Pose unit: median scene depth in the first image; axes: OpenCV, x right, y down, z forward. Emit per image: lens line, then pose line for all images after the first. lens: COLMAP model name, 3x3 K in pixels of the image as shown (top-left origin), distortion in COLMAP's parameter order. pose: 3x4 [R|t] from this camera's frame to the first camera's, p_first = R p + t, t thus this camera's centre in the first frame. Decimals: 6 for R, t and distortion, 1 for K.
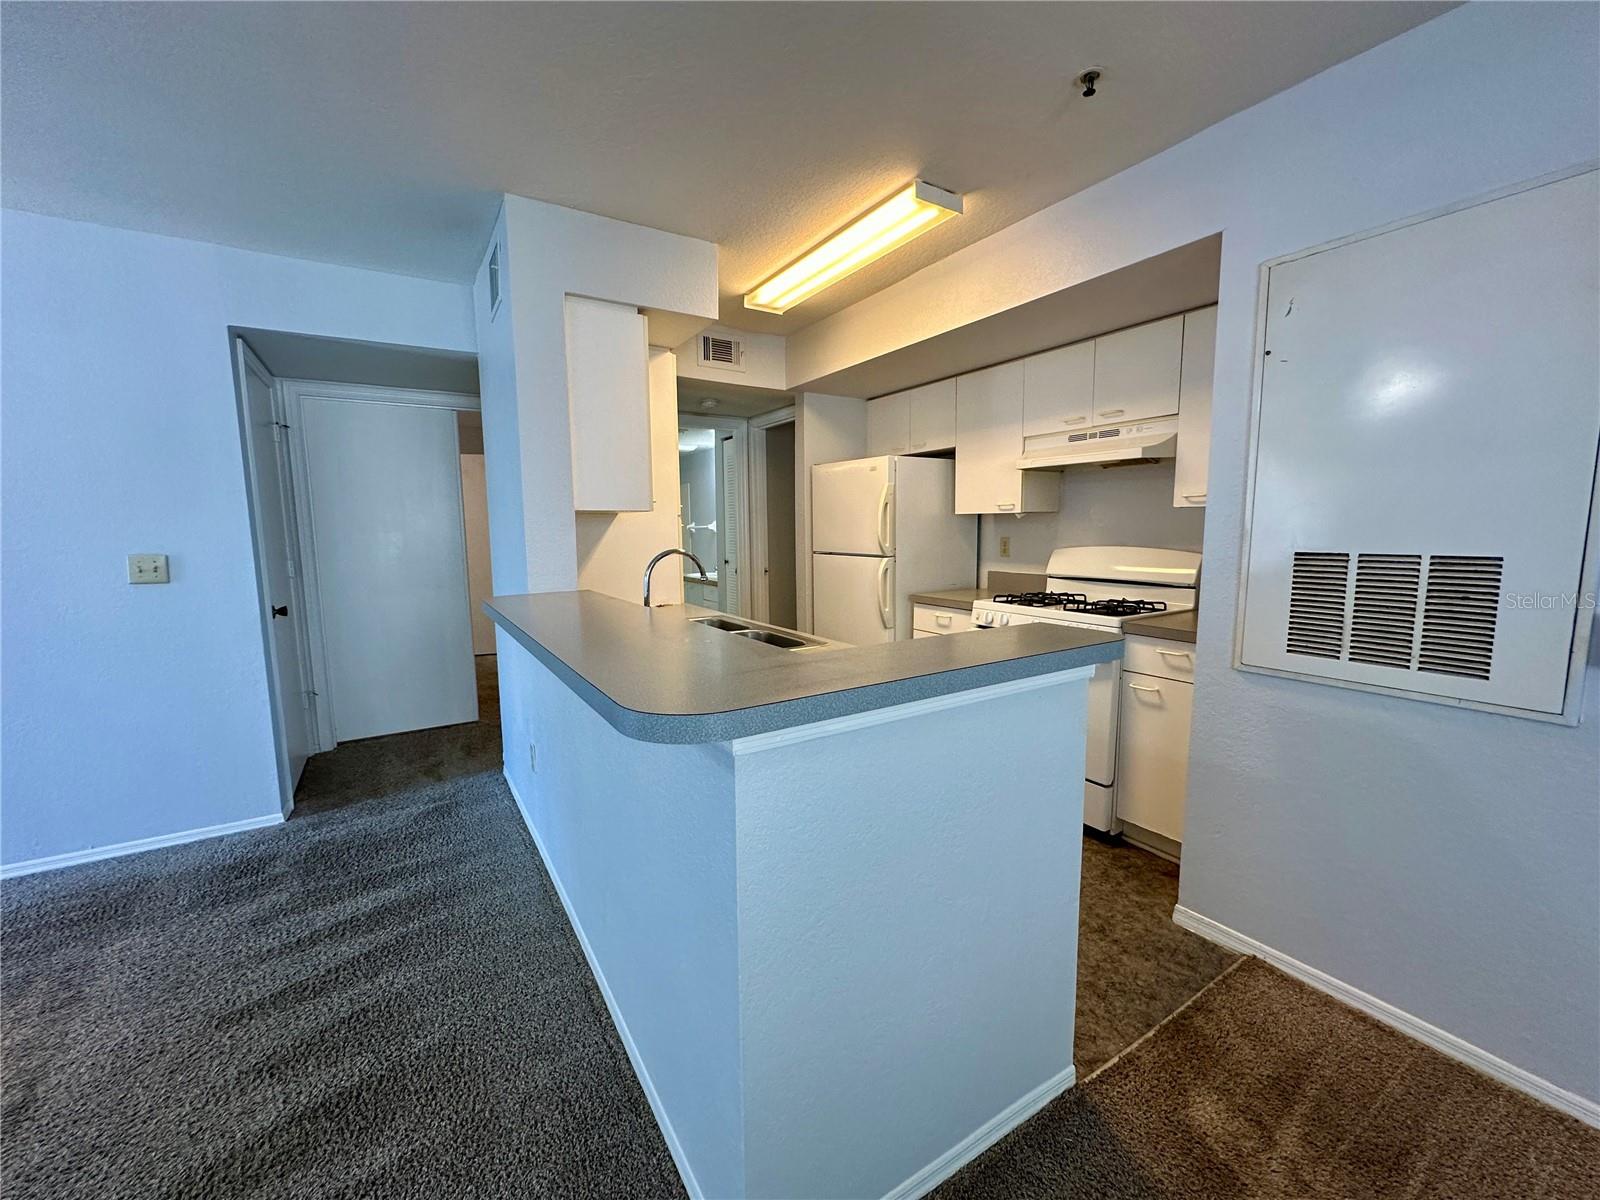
lens RADIAL K [[639.7, 0, 800.0], [0, 639.7, 600.0], [0, 0, 1]] dist [-0.000301, 0.000030]
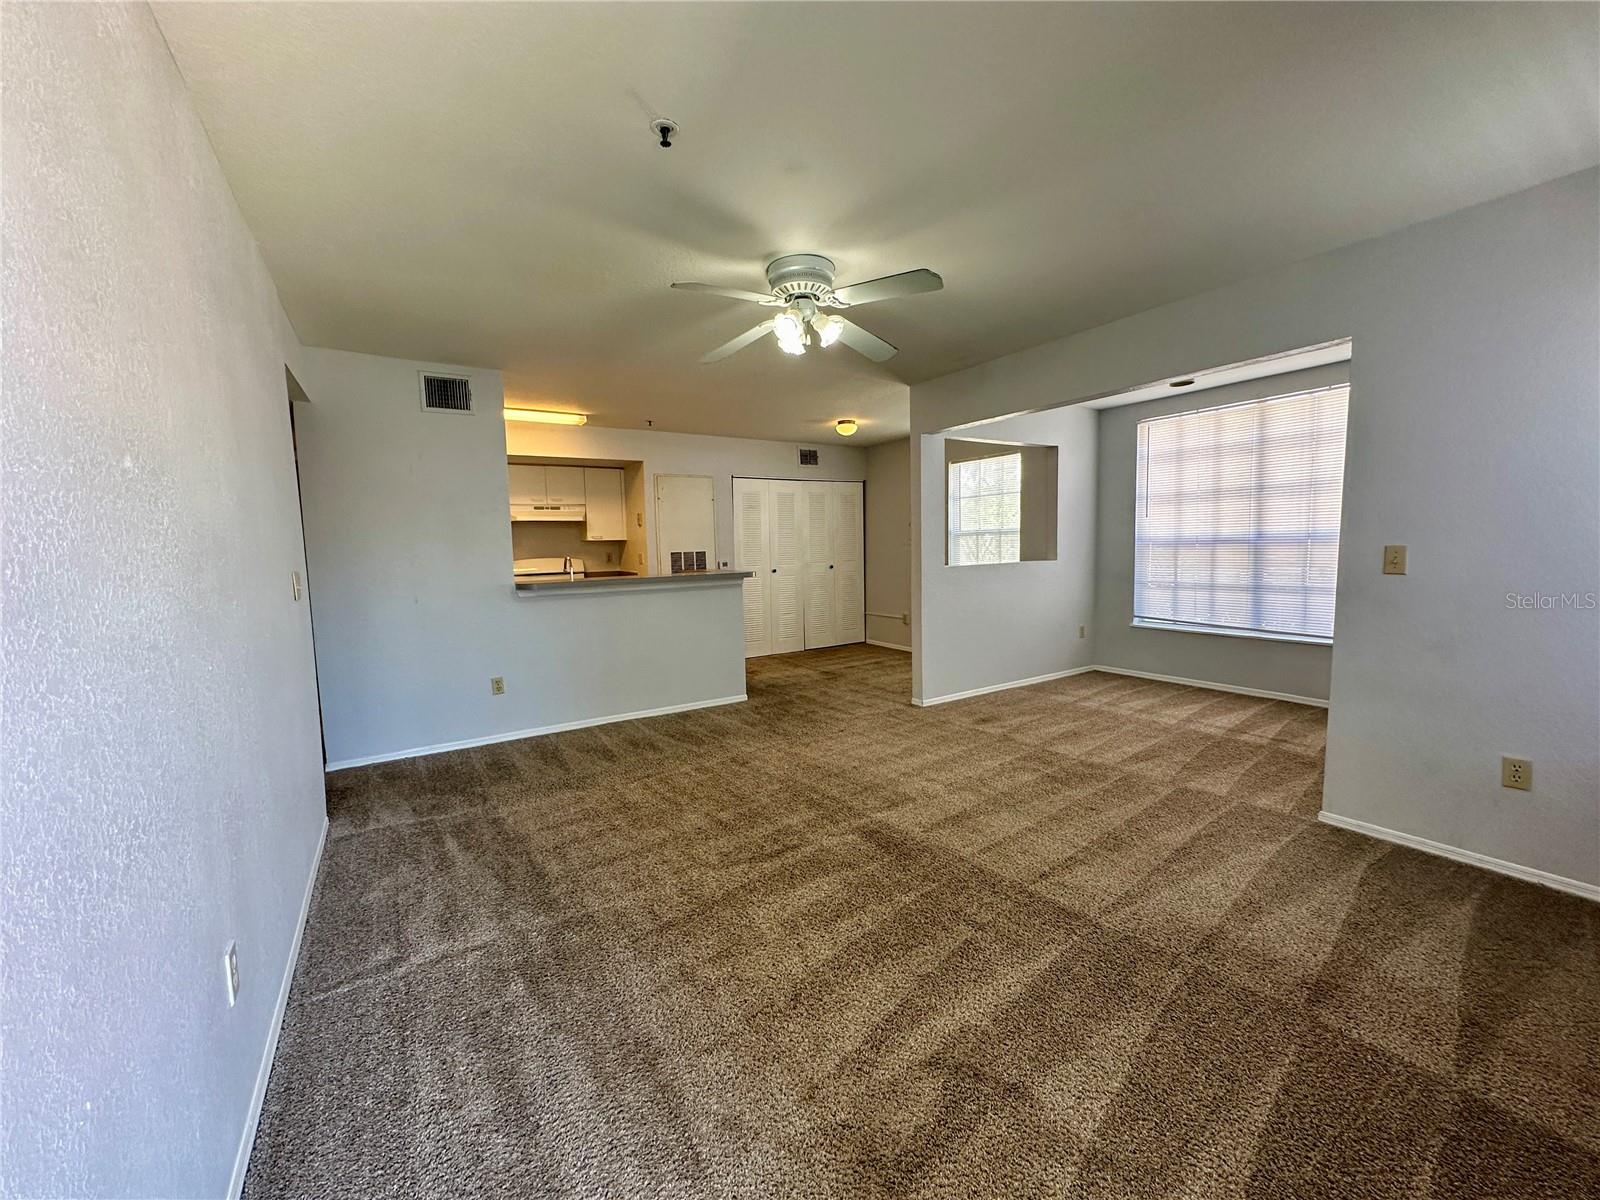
lens RADIAL K [[639.7, 0, 800.0], [0, 639.7, 600.0], [0, 0, 1]] dist [-0.000301, 0.000030]
pose [[-0.007566, -0.079015, 0.996845, -1.931029], [0.138465, 0.987187, 0.079300, 0.005022], [-0.990338, 0.138628, 0.003472, 0.174894]]
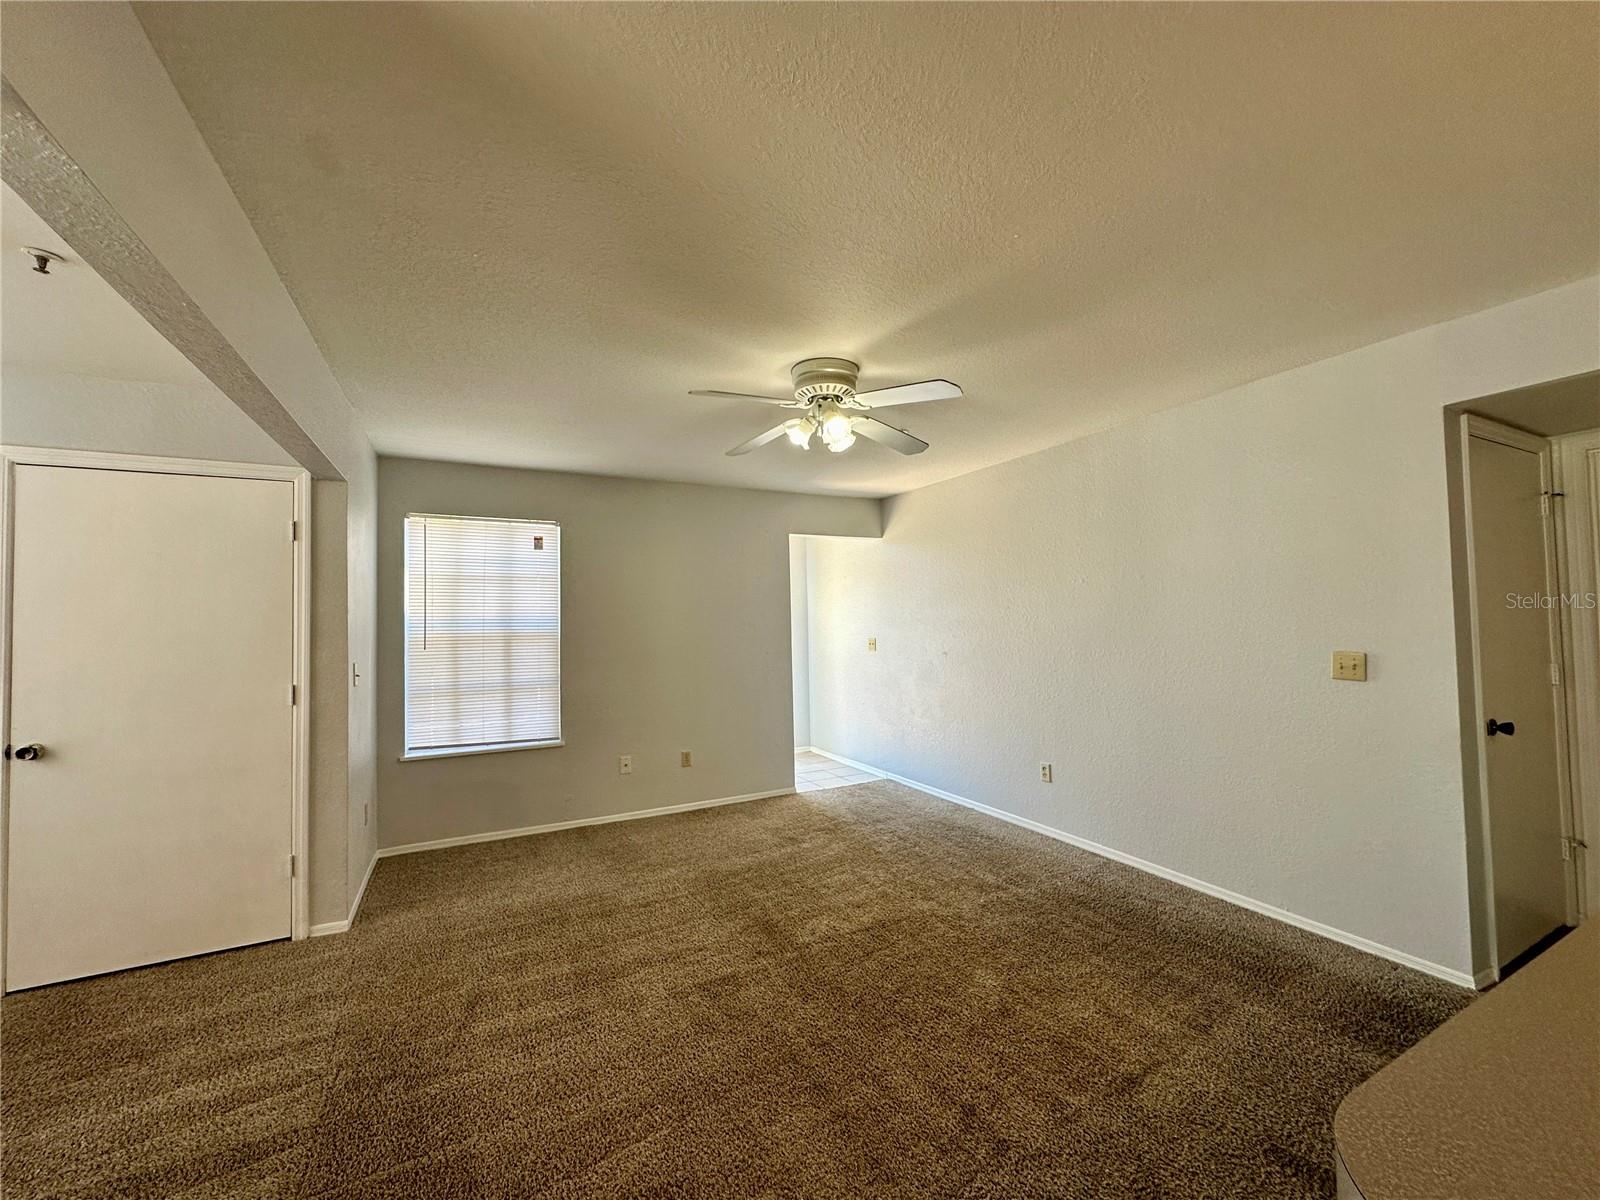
lens RADIAL K [[639.7, 0, 800.0], [0, 639.7, 600.0], [0, 0, 1]] dist [-0.000301, 0.000030]
pose [[-0.083877, -0.018740, -0.996300, 0.081911], [-0.094800, 0.995438, -0.010743, -0.055558], [0.991956, 0.093548, -0.085271, 0.188013]]
